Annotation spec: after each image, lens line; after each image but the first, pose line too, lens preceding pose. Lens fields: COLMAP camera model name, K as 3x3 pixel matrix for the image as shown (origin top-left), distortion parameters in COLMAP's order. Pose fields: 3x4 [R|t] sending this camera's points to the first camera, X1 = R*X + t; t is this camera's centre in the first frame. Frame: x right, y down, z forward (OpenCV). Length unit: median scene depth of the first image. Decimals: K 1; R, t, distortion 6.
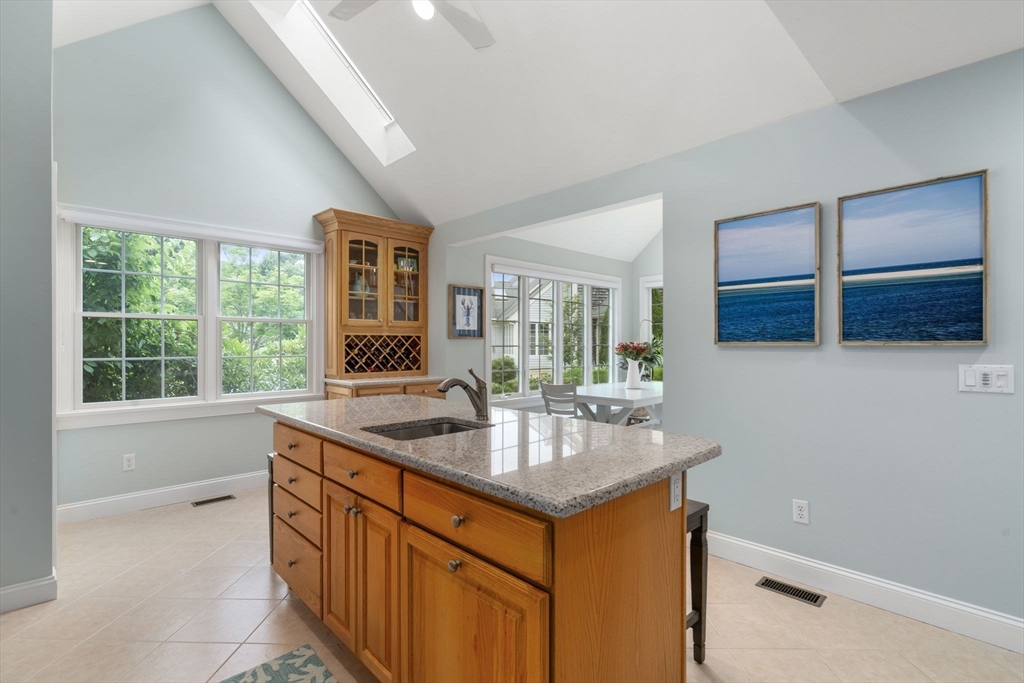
lens RADIAL K [[478.7, 0, 517.0], [0, 478.7, 343.3], [0, 0, 1]] dist [0.001448, 0.001294]
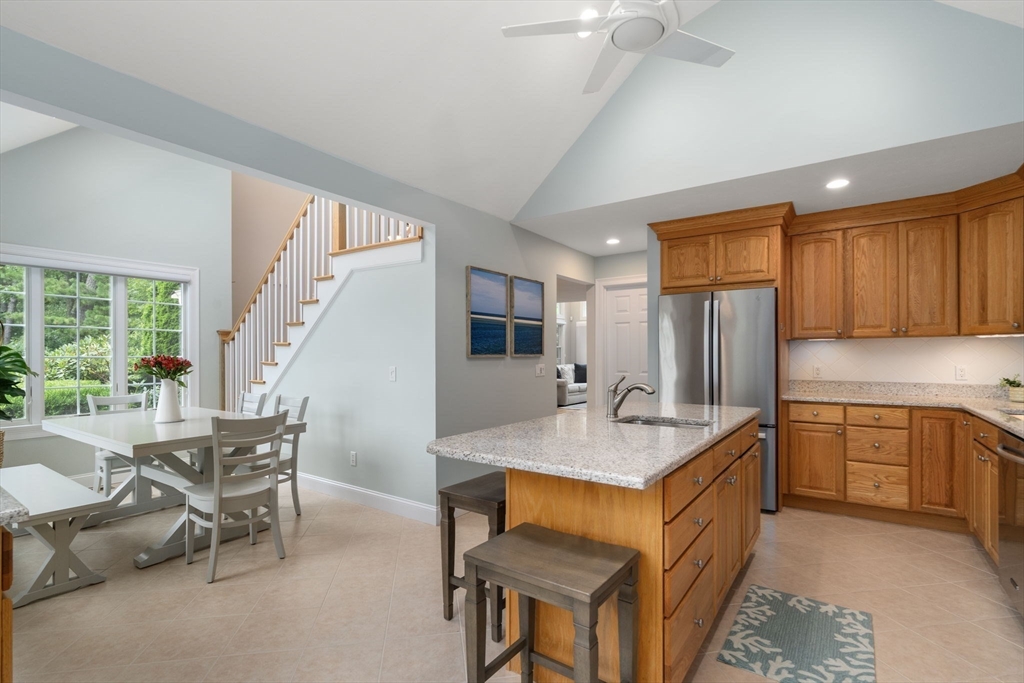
lens RADIAL K [[478.7, 0, 513.2], [0, 478.7, 350.3], [0, 0, 1]] dist [0.001448, 0.001294]
pose [[-0.194136, 0.010916, 0.980914, -1.300416], [0.004689, 0.999937, -0.010199, -0.000873], [-0.980964, 0.002619, -0.194174, 1.567488]]
